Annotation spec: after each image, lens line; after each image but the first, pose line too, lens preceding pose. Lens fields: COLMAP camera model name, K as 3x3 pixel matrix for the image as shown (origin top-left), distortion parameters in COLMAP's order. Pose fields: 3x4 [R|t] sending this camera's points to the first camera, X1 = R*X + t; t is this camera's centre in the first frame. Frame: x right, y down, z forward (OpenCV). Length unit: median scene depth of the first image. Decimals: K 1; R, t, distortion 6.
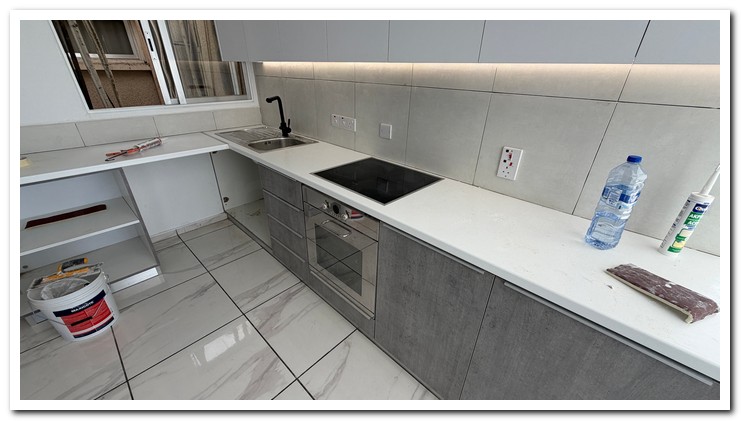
lens RADIAL K [[278.4, 0, 368.4], [0, 278.4, 211.5], [0, 0, 1]] dist [-0.000252, 0.000211]
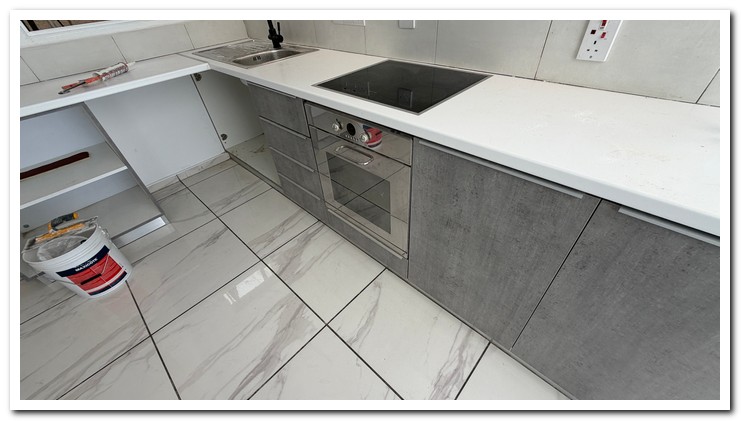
lens RADIAL K [[278.4, 0, 368.4], [0, 278.4, 211.5], [0, 0, 1]] dist [-0.000252, 0.000211]
pose [[0.995984, -0.069707, -0.056178, -0.034129], [0.080979, 0.969027, 0.233301, 0.029174], [0.038175, -0.236913, 0.970781, 0.164372]]
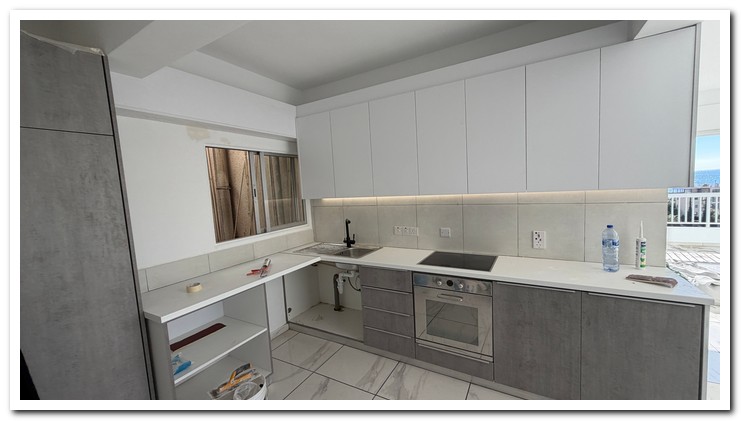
lens RADIAL K [[279.6, 0, 368.7], [0, 279.6, 211.7], [0, 0, 1]] dist [-0.000195, 0.000111]
pose [[0.968825, -0.091038, 0.230413, -0.688369], [0.172161, 0.916181, -0.361901, 0.088253], [-0.178153, 0.390287, 0.903293, -0.349927]]
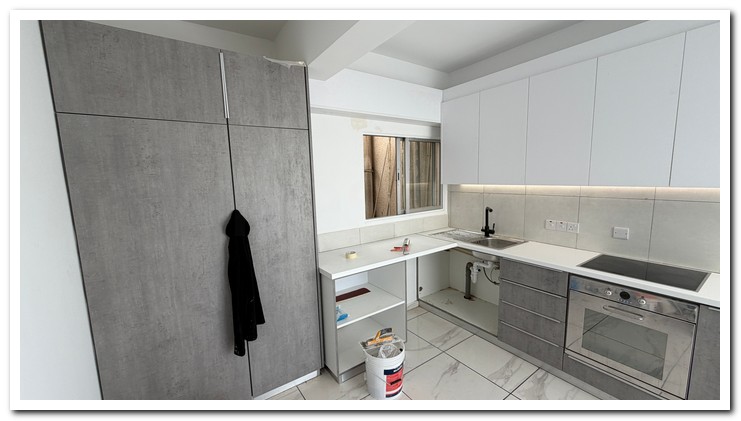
lens RADIAL K [[279.6, 0, 368.7], [0, 279.6, 211.7], [0, 0, 1]] dist [-0.000195, 0.000111]
pose [[0.979431, -0.020054, -0.200778, -0.779730], [-0.049481, 0.940795, -0.335346, 0.091603], [0.195616, 0.338383, 0.920452, -0.384875]]
